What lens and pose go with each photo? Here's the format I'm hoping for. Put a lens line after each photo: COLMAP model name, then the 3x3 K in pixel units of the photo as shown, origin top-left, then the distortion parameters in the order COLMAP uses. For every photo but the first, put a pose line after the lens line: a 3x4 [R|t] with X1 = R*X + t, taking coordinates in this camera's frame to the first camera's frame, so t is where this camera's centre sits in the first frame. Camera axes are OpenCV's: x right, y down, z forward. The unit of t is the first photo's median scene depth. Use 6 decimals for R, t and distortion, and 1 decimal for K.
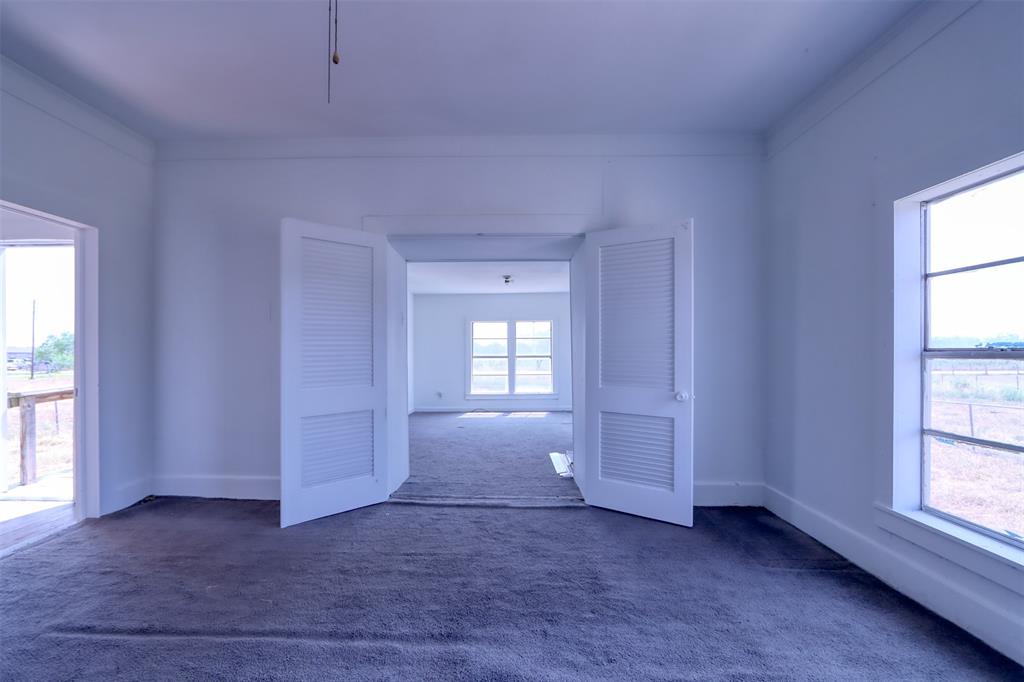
lens RADIAL K [[477.8, 0, 507.2], [0, 477.8, 345.1], [0, 0, 1]] dist [-0.014679, 0.001609]
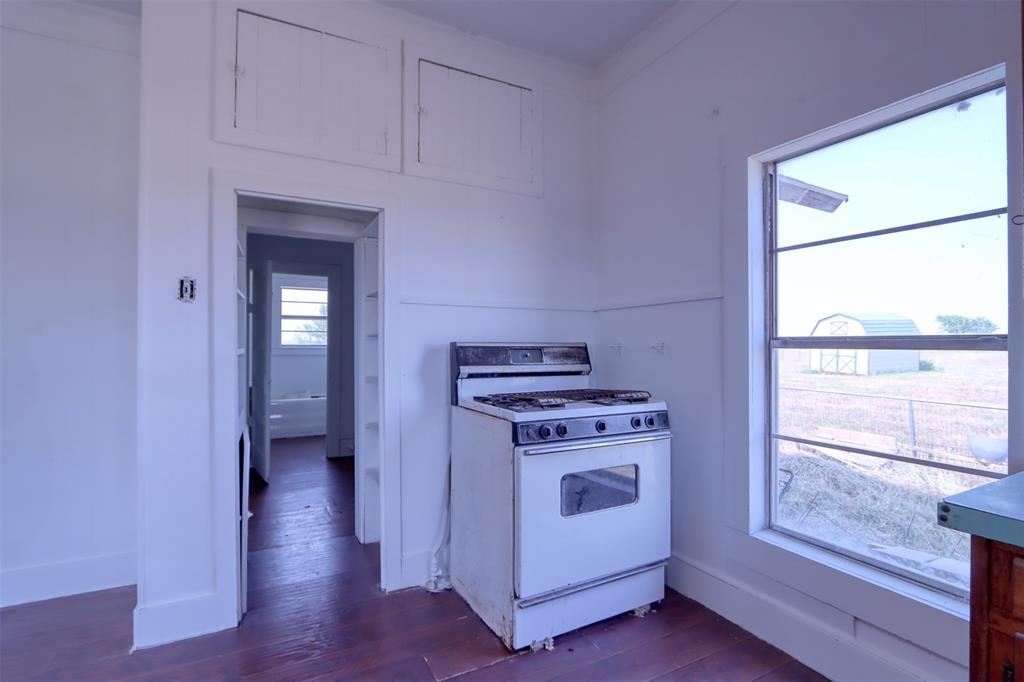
lens RADIAL K [[477.8, 0, 512.7], [0, 477.8, 339.7], [0, 0, 1]] dist [-0.014679, 0.001609]
pose [[0.860109, 0.002795, 0.510103, 0.057792], [-0.008057, 0.999935, 0.008105, 0.009563], [-0.510047, -0.011081, 0.860075, 0.505607]]
